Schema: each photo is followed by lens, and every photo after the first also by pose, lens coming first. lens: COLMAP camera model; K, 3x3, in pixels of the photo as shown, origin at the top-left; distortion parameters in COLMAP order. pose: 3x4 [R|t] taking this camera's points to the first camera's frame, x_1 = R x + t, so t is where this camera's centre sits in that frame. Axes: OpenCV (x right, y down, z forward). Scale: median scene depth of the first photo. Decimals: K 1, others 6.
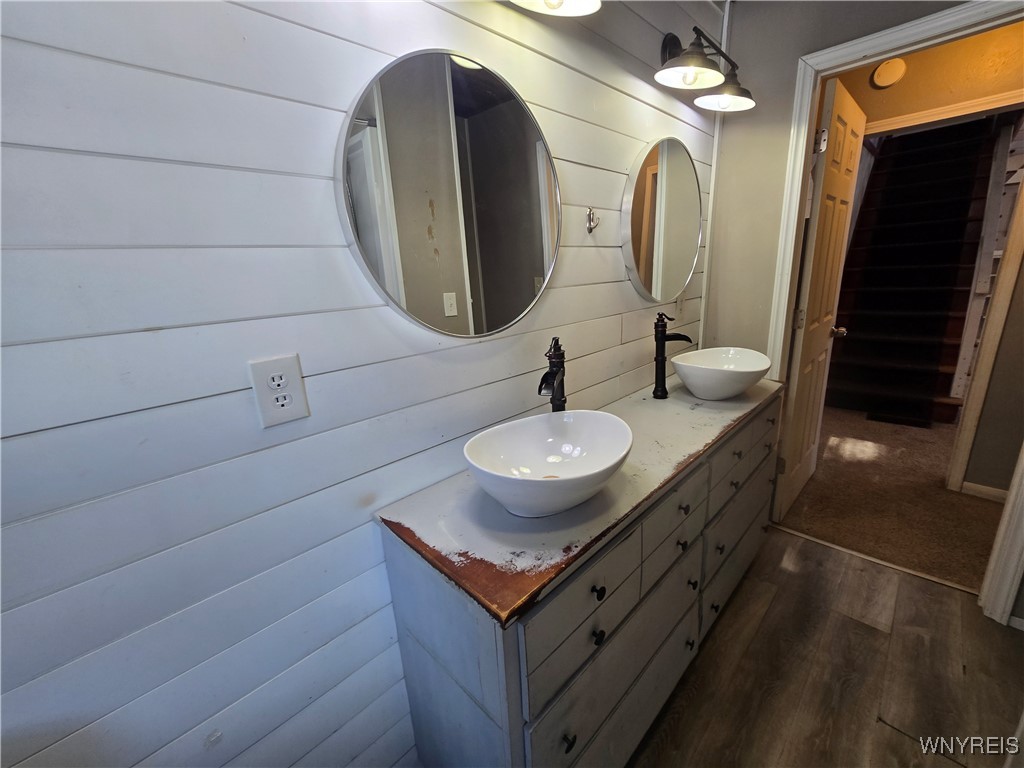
lens RADIAL K [[415.5, 0, 515.5], [0, 415.5, 381.7], [0, 0, 1]] dist [-0.023132, -0.000403]
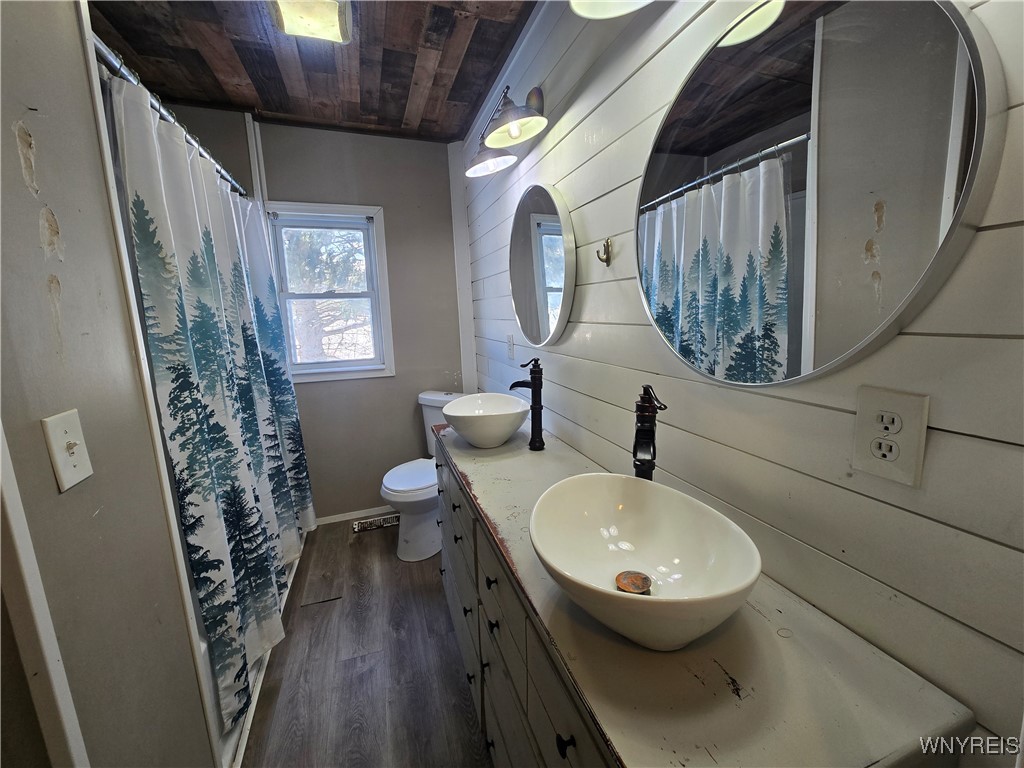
lens RADIAL K [[415.5, 0, 515.5], [0, 415.5, 381.7], [0, 0, 1]] dist [-0.023132, -0.000403]
pose [[-0.424678, 0.198393, -0.883339, 0.918117], [-0.220882, 0.923506, 0.313606, -0.304978], [0.877986, 0.328295, -0.348372, 1.013638]]
